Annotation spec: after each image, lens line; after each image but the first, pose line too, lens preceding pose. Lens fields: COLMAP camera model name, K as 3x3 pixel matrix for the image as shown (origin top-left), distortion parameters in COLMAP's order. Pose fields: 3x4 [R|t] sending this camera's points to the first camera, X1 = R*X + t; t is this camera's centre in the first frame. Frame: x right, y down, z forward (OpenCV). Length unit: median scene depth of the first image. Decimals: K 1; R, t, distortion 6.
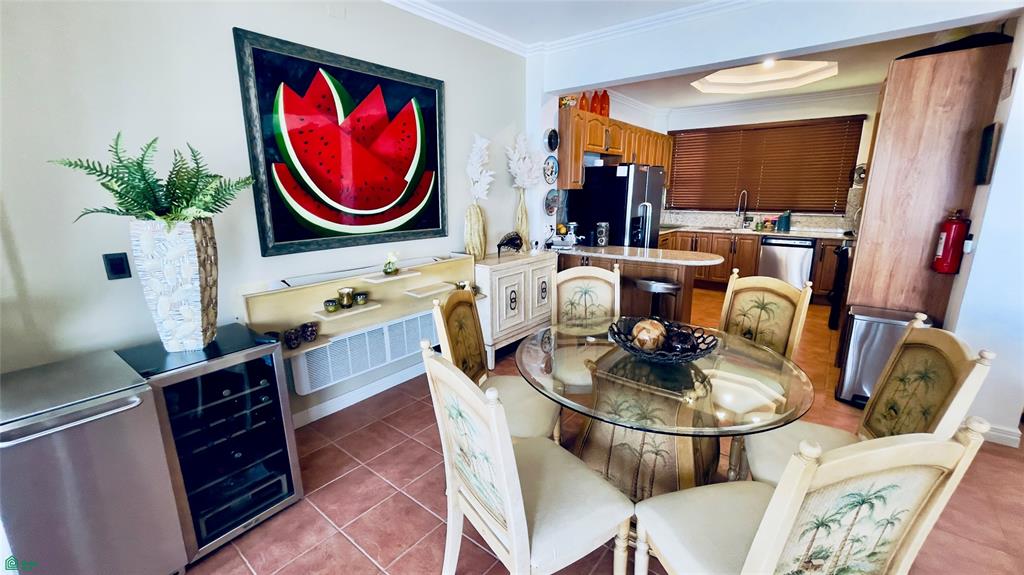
lens RADIAL K [[414.2, 0, 515.0], [0, 414.2, 287.5], [0, 0, 1]] dist [-0.010699, 0.005042]
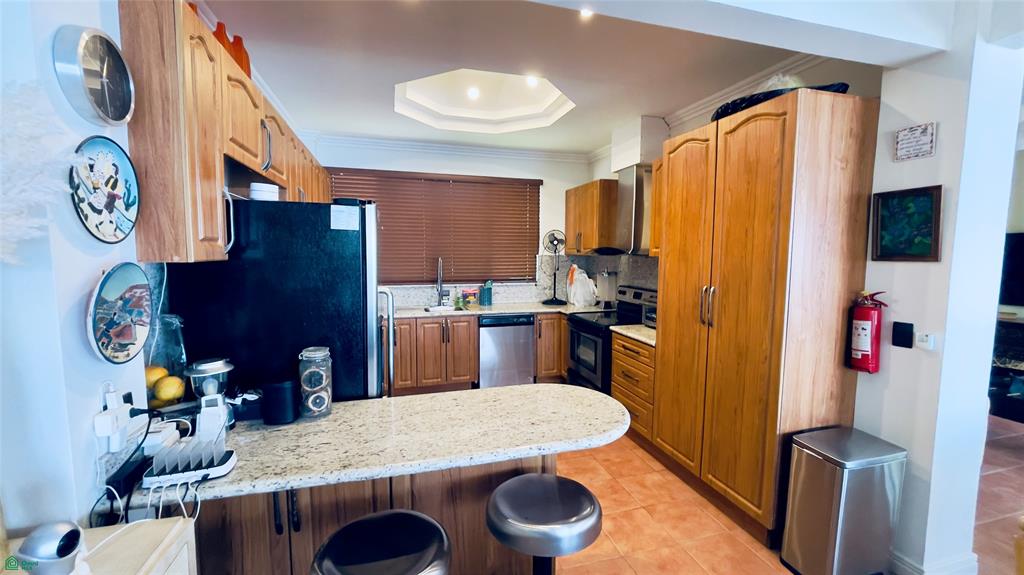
lens RADIAL K [[414.2, 0, 513.0], [0, 414.2, 289.8], [0, 0, 1]] dist [-0.010699, 0.005042]
pose [[0.580887, -0.065168, 0.811371, 0.022008], [0.174779, 0.983526, -0.046135, -0.172048], [-0.794998, 0.168610, 0.582708, 0.676669]]
